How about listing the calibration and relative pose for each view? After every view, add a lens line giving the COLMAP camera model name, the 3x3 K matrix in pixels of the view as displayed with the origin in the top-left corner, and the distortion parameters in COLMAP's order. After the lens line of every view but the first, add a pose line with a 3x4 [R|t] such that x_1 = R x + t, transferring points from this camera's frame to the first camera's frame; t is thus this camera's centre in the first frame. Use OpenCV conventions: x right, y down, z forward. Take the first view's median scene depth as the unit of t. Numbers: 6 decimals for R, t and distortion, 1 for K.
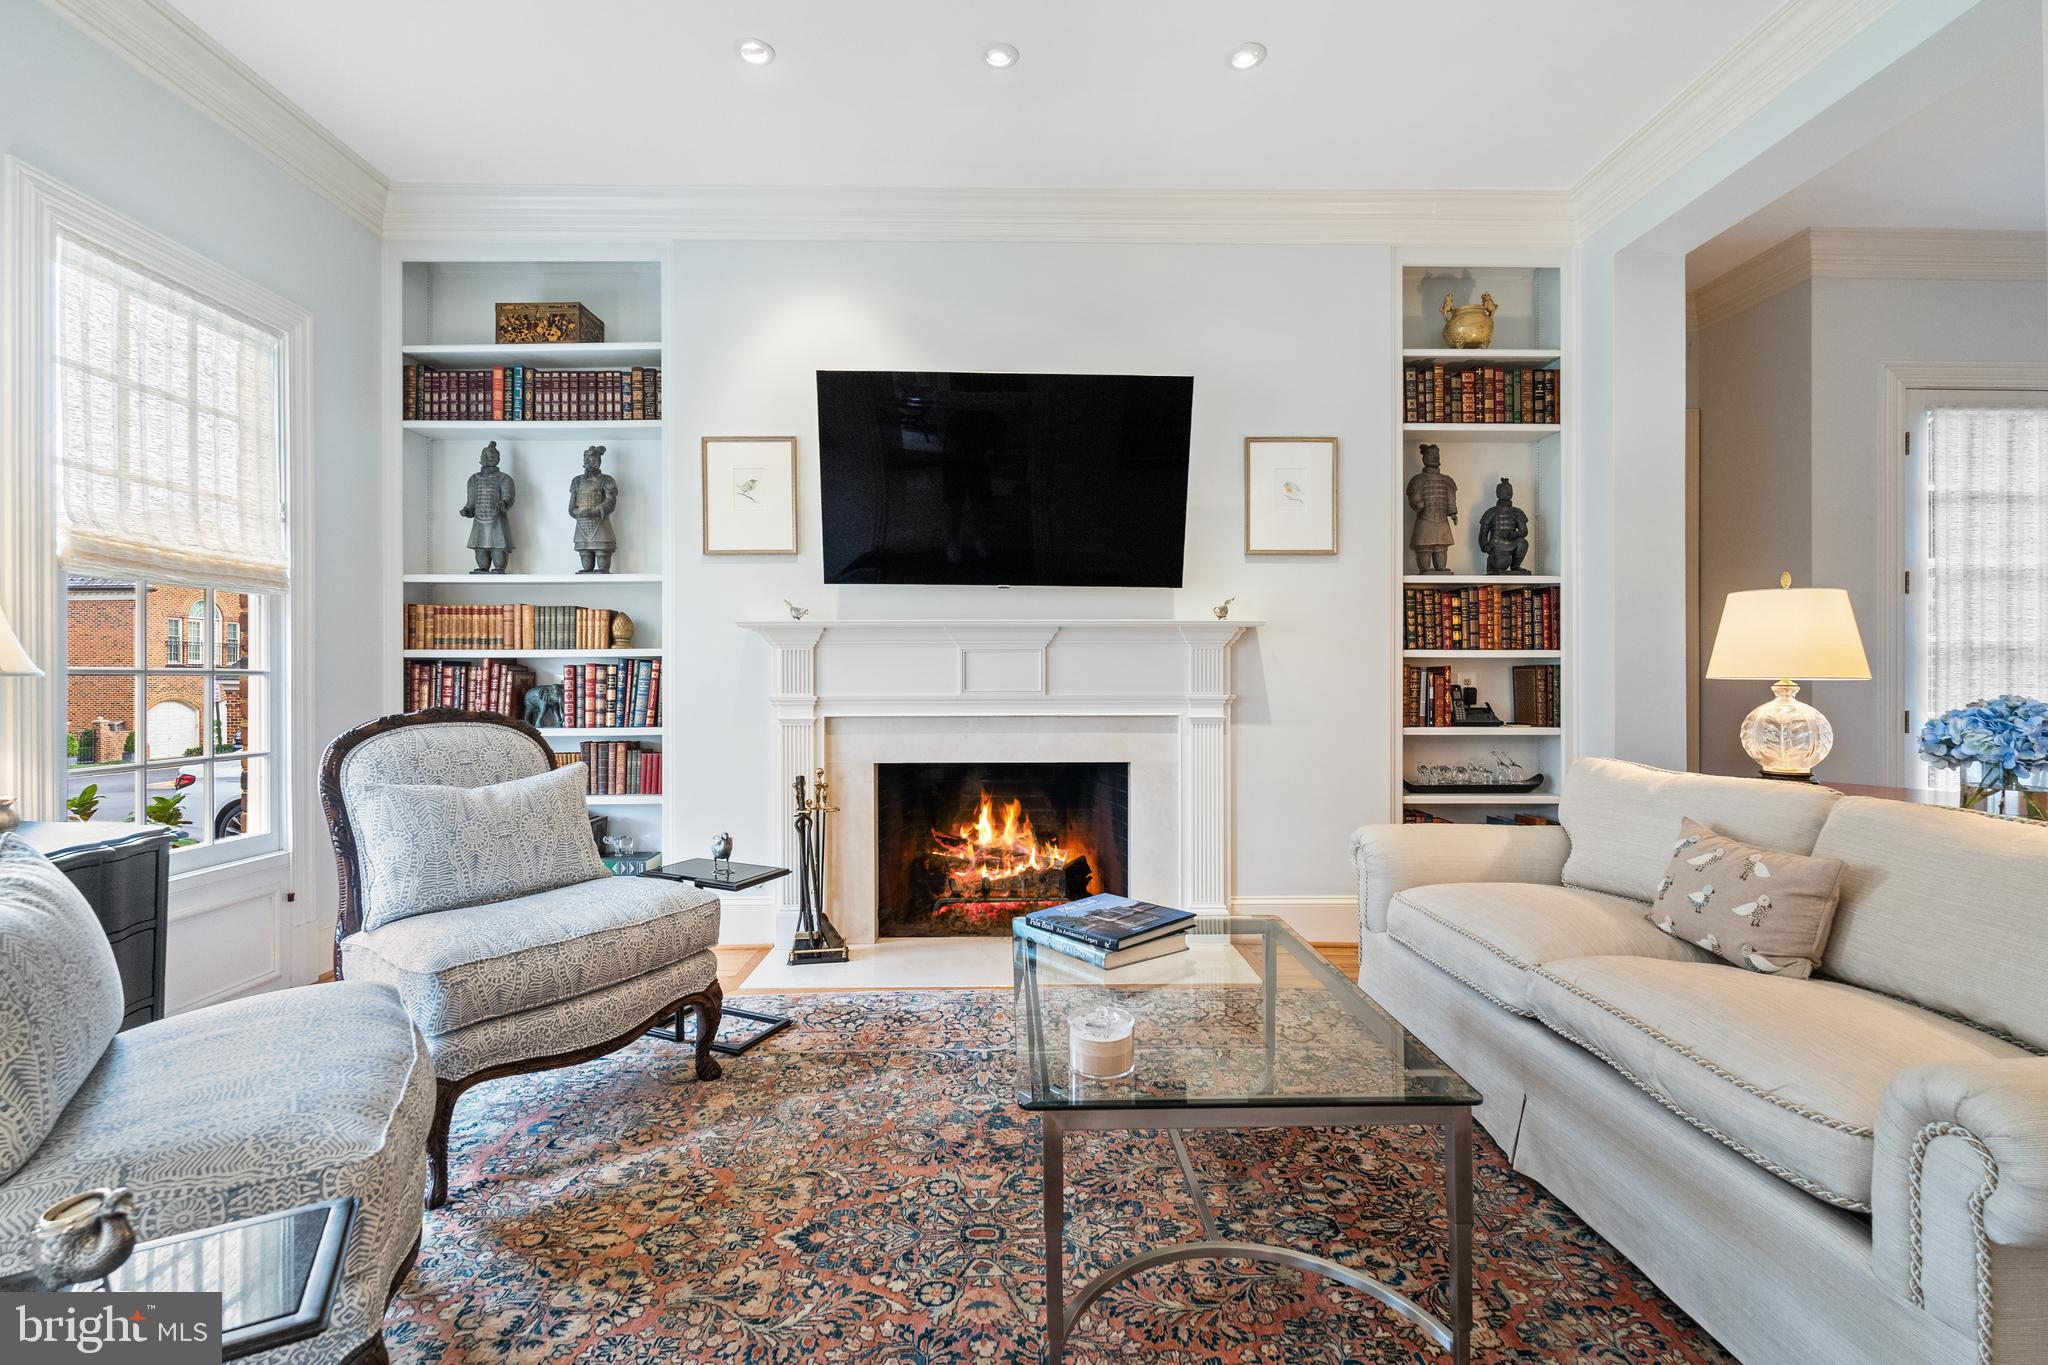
lens RADIAL K [[916.0, 0, 1015.7], [0, 916.0, 669.5], [0, 0, 1]] dist [-0.002156, 0.001152]
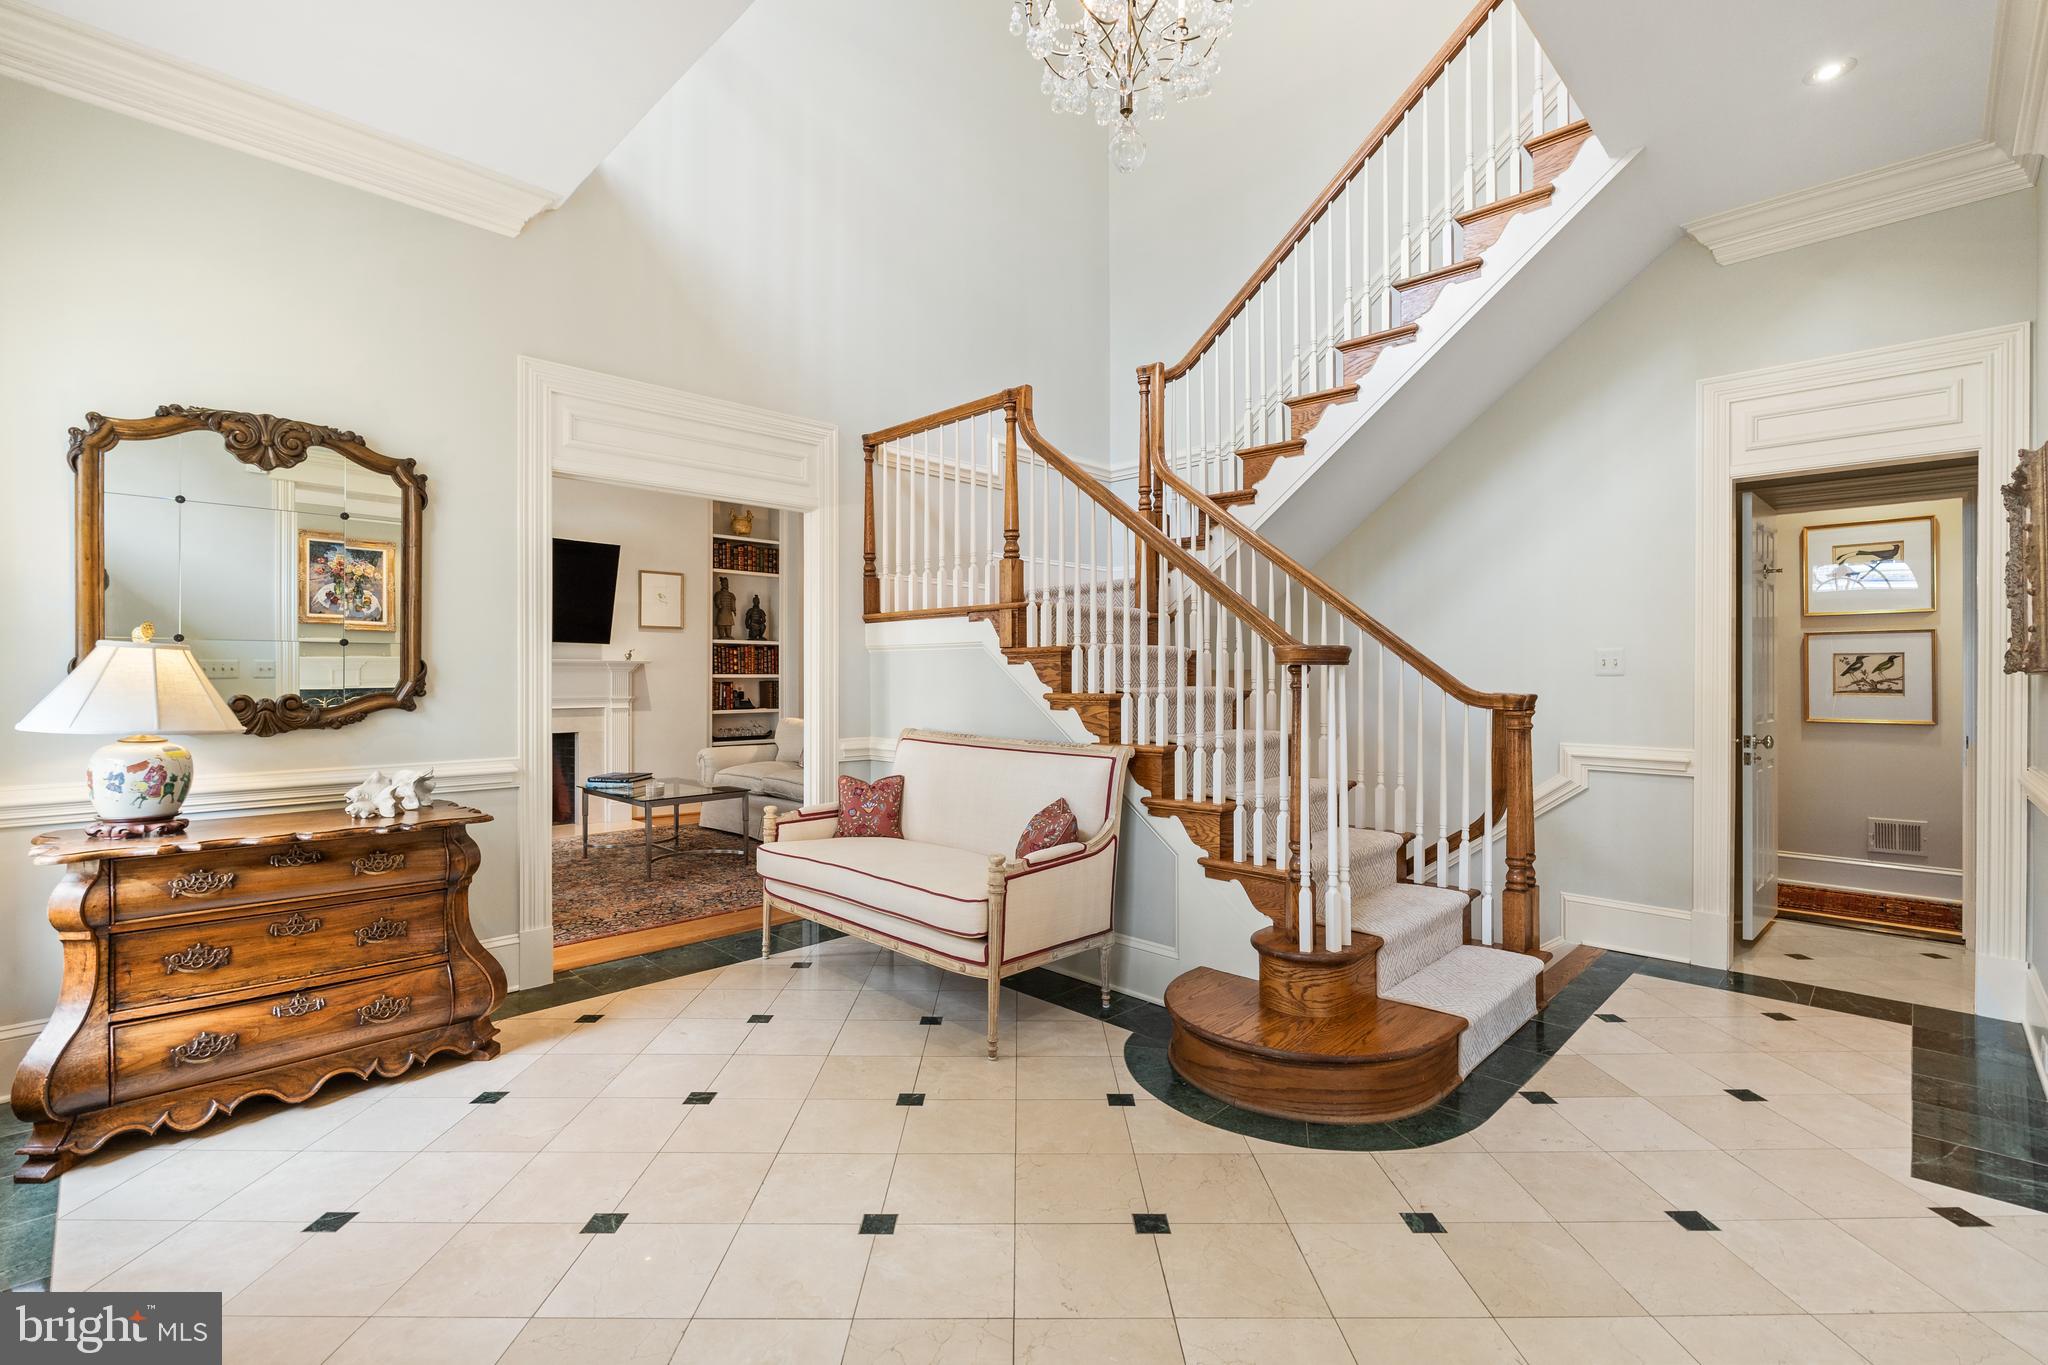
lens RADIAL K [[916.0, 0, 1020.0], [0, 916.0, 674.9], [0, 0, 1]] dist [-0.002156, 0.001152]
pose [[0.718782, 0.000899, 0.695235, -0.545377], [-0.003242, 0.999993, 0.002058, -0.026363], [-0.695228, -0.003733, 0.718780, -1.033101]]
